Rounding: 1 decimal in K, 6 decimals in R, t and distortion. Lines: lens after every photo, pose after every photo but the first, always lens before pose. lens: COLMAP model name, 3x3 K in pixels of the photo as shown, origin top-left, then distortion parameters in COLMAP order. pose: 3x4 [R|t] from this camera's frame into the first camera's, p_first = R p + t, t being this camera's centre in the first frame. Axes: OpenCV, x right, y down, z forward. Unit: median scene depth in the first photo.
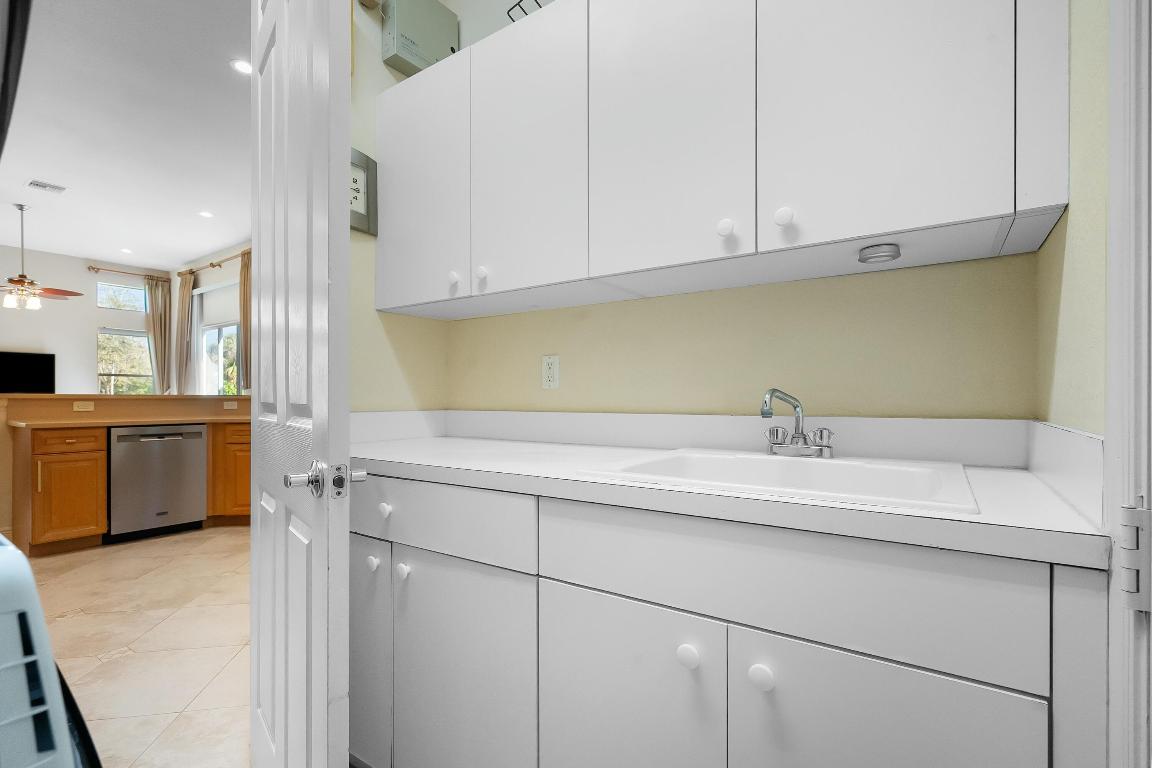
lens RADIAL K [[525.9, 0, 572.2], [0, 525.9, 400.1], [0, 0, 1]] dist [-0.000673, 0.001737]
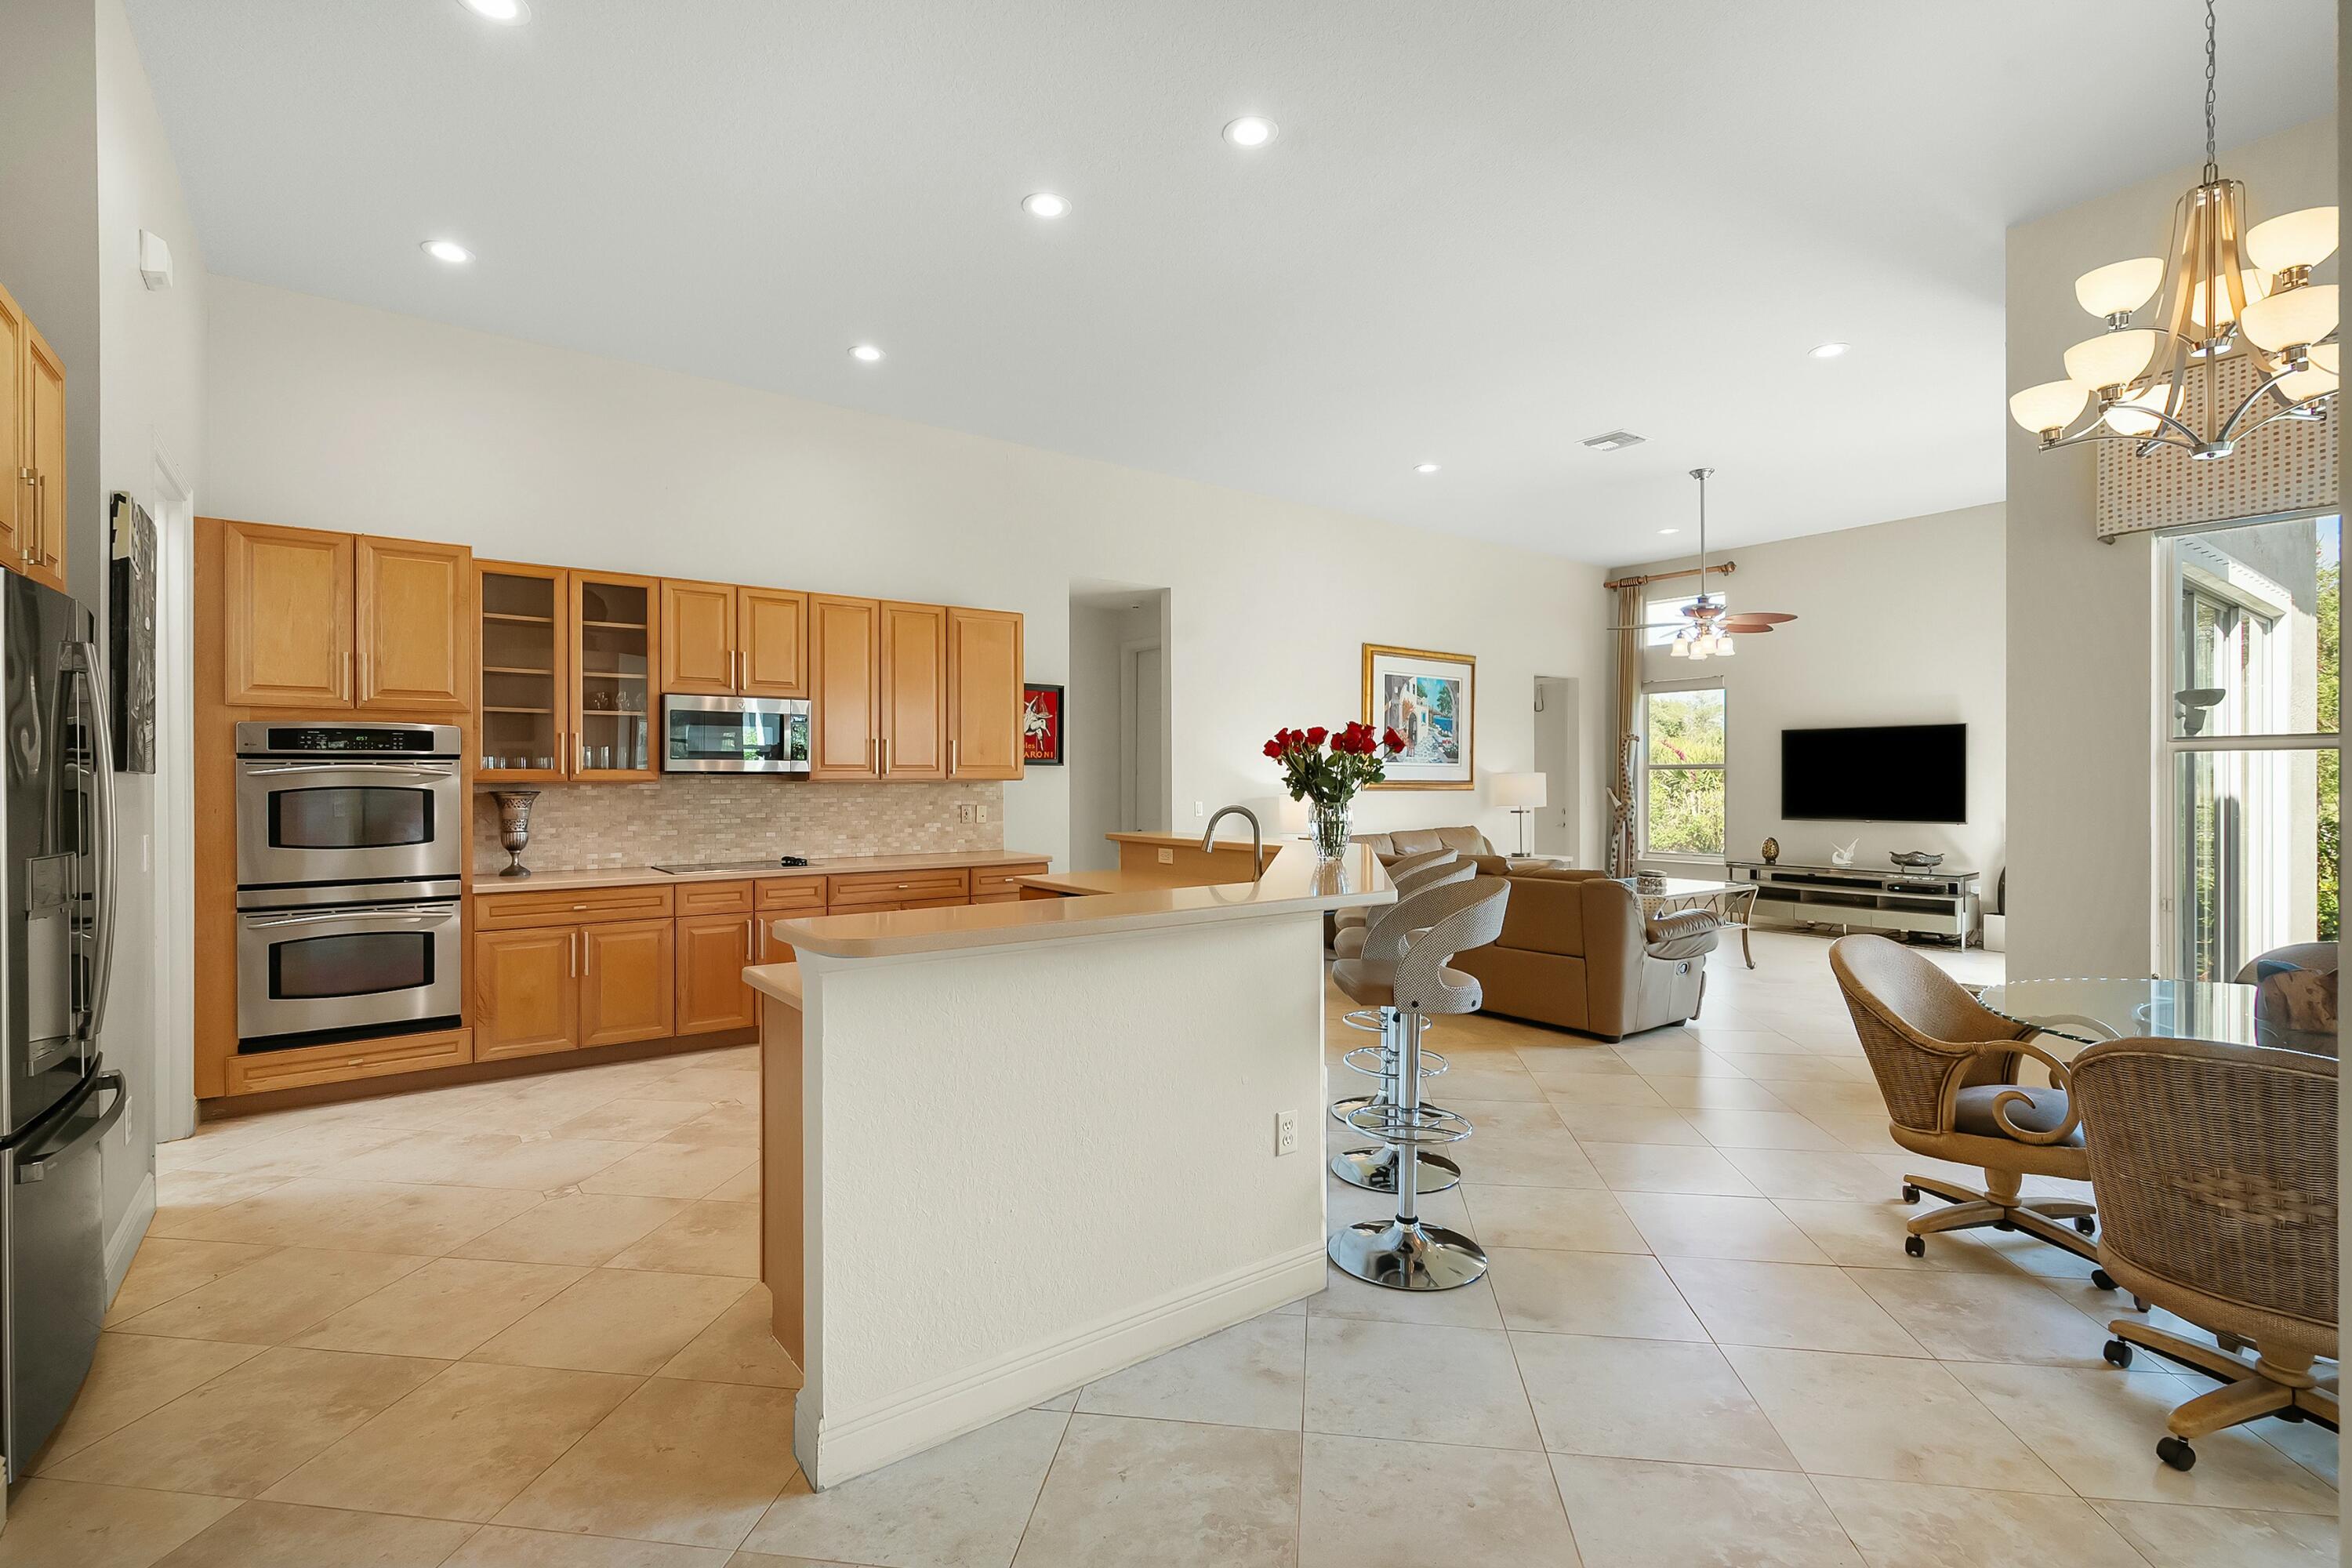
lens RADIAL K [[1073.6, 0, 1189.7], [0, 1073.6, 789.9], [0, 0, 1]] dist [-0.000673, 0.001737]
pose [[-0.311925, 0.008924, -0.950065, 0.137931], [-0.001758, 0.999949, 0.009970, -0.036729], [0.950105, 0.004780, -0.311893, 0.644087]]
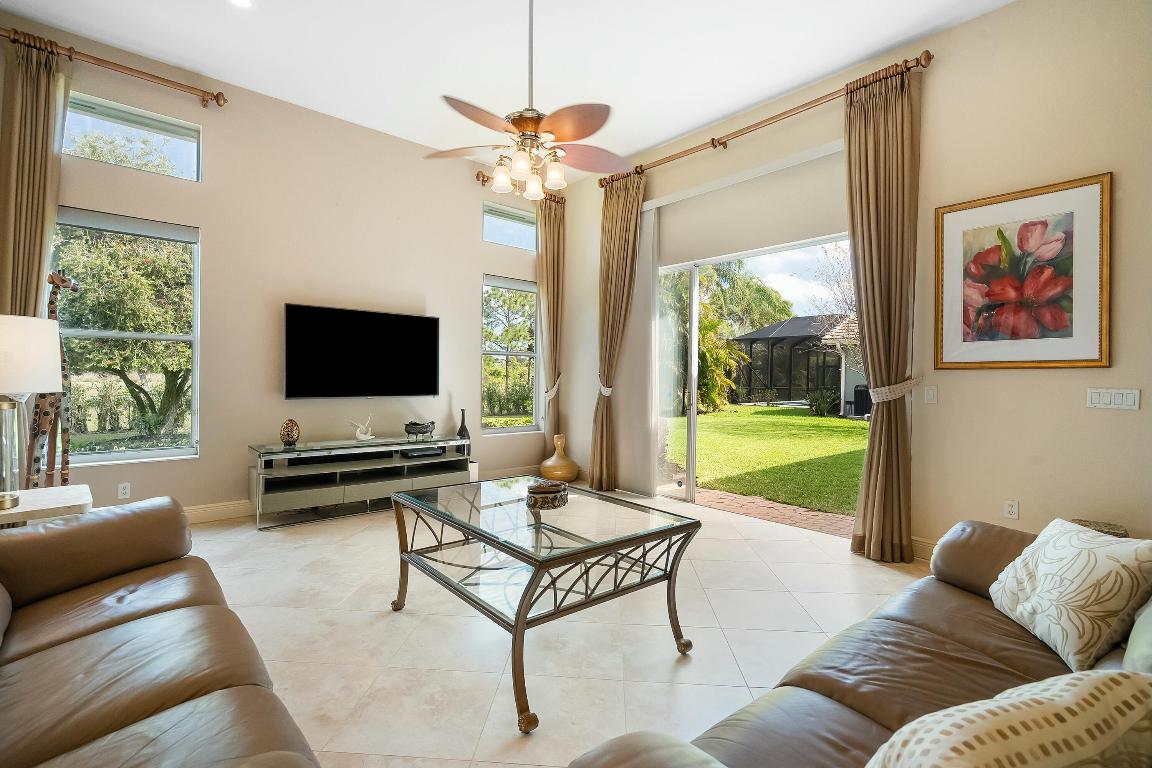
lens RADIAL K [[525.9, 0, 579.6], [0, 525.9, 382.0], [0, 0, 1]] dist [-0.000673, 0.001737]
pose [[0.971402, 0.014288, -0.237011, -0.688186], [-0.013050, 0.999892, 0.006789, -0.020674], [0.237083, -0.003501, 0.971483, 0.460446]]
